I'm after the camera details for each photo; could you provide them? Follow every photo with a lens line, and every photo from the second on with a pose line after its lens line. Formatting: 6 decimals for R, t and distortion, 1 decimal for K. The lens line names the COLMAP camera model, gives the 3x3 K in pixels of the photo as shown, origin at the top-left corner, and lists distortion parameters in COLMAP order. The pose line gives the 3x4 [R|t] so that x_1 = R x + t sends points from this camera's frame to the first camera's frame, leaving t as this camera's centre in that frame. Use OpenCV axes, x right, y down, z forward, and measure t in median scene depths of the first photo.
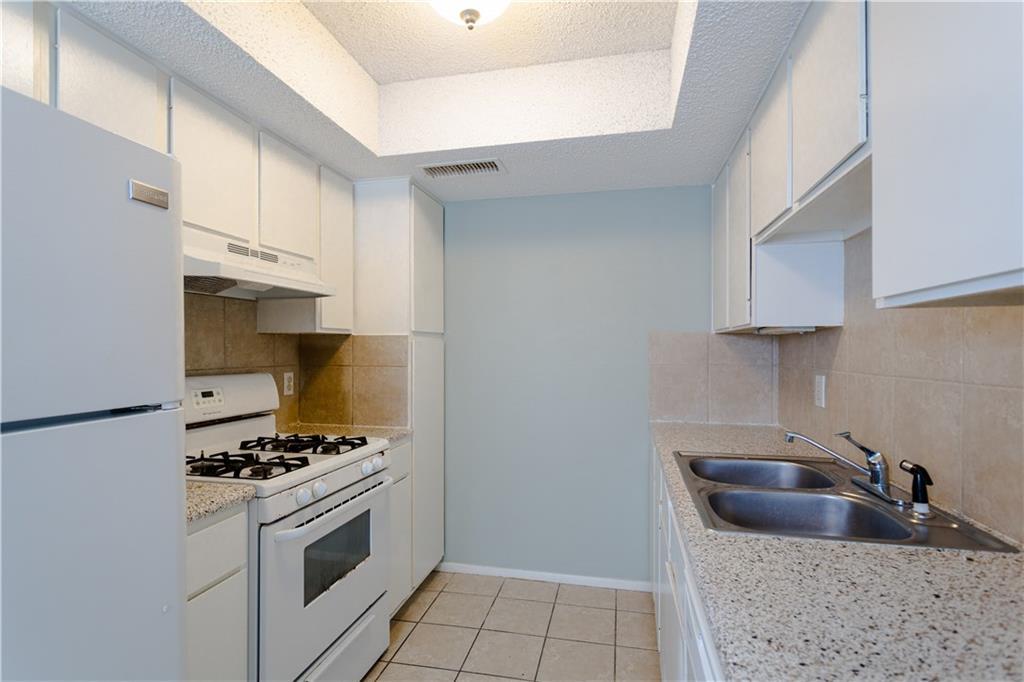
lens RADIAL K [[506.3, 0, 512.0], [0, 506.3, 341.0], [0, 0, 1]] dist [0.000011, 0.000171]
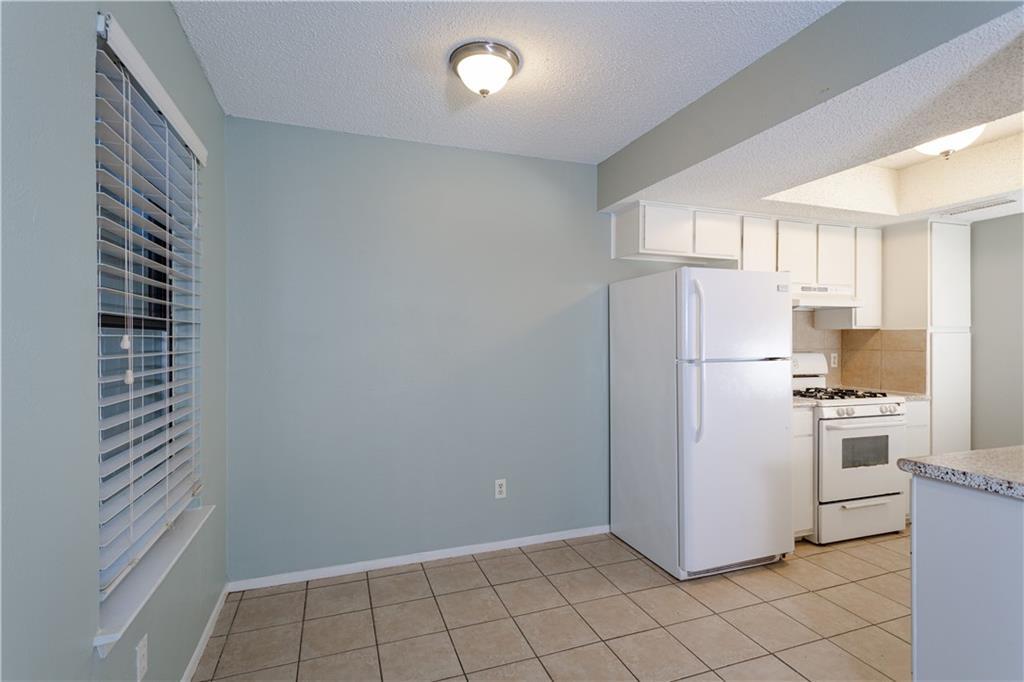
lens RADIAL K [[481.5, 0, 512.0], [0, 481.5, 341.0], [0, 0, 1]] dist [0.002685, 0.000332]
pose [[0.535458, 0.007653, -0.844527, 0.360556], [0.010452, 0.999822, 0.015688, -0.013884], [0.844497, -0.017227, 0.535283, -0.809871]]
